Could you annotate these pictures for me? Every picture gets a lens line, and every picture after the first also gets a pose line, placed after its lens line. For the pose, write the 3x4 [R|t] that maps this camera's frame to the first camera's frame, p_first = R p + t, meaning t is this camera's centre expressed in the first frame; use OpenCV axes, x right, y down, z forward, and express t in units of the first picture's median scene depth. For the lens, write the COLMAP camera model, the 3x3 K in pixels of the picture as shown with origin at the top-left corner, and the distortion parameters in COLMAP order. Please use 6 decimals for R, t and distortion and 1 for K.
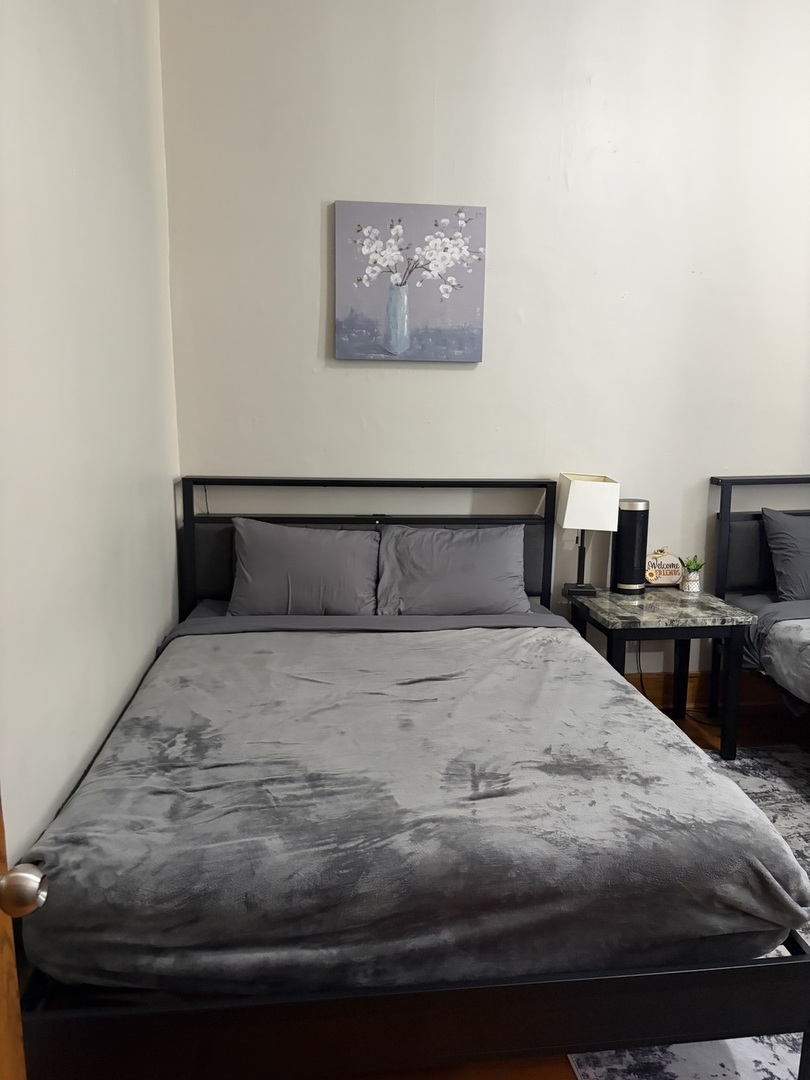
lens RADIAL K [[816.9, 0, 414.5], [0, 816.9, 548.1], [0, 0, 1]] dist [0.048468, -0.052714]
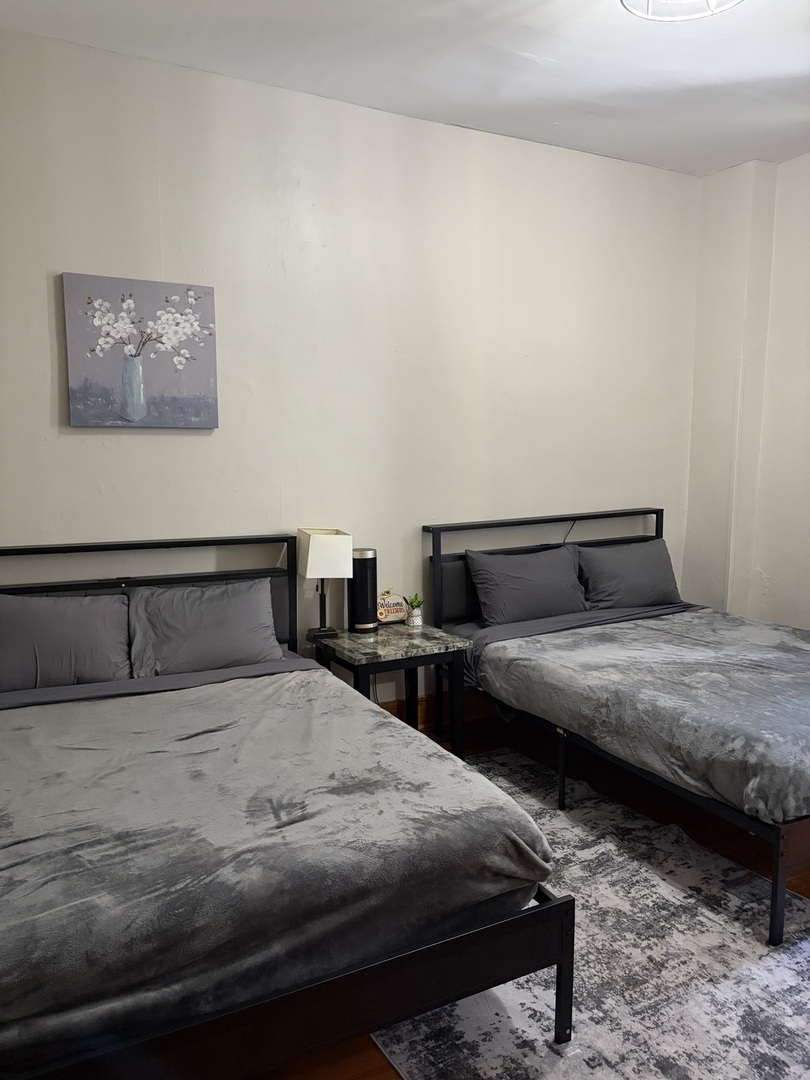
lens RADIAL K [[816.9, 0, 409.0], [0, 816.9, 544.7], [0, 0, 1]] dist [0.048468, -0.052714]
pose [[0.933060, -0.056122, 0.355315, -0.092375], [0.078531, 0.995709, -0.048951, -0.006034], [-0.351043, 0.073578, 0.933464, -0.089276]]
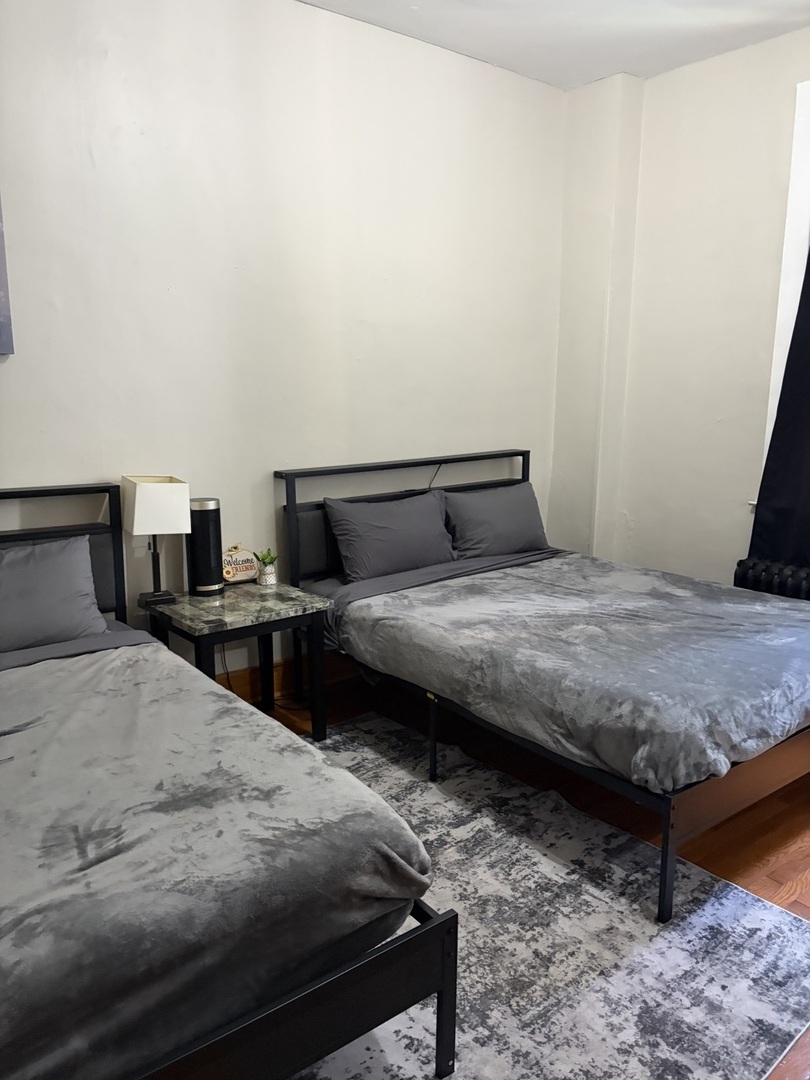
lens RADIAL K [[816.9, 0, 409.1], [0, 816.9, 542.1], [0, 0, 1]] dist [0.048468, -0.052714]
pose [[0.858118, -0.103209, 0.502972, -0.023249], [0.100721, 0.994393, 0.032208, -0.018719], [-0.503476, 0.023022, 0.863702, 0.048574]]
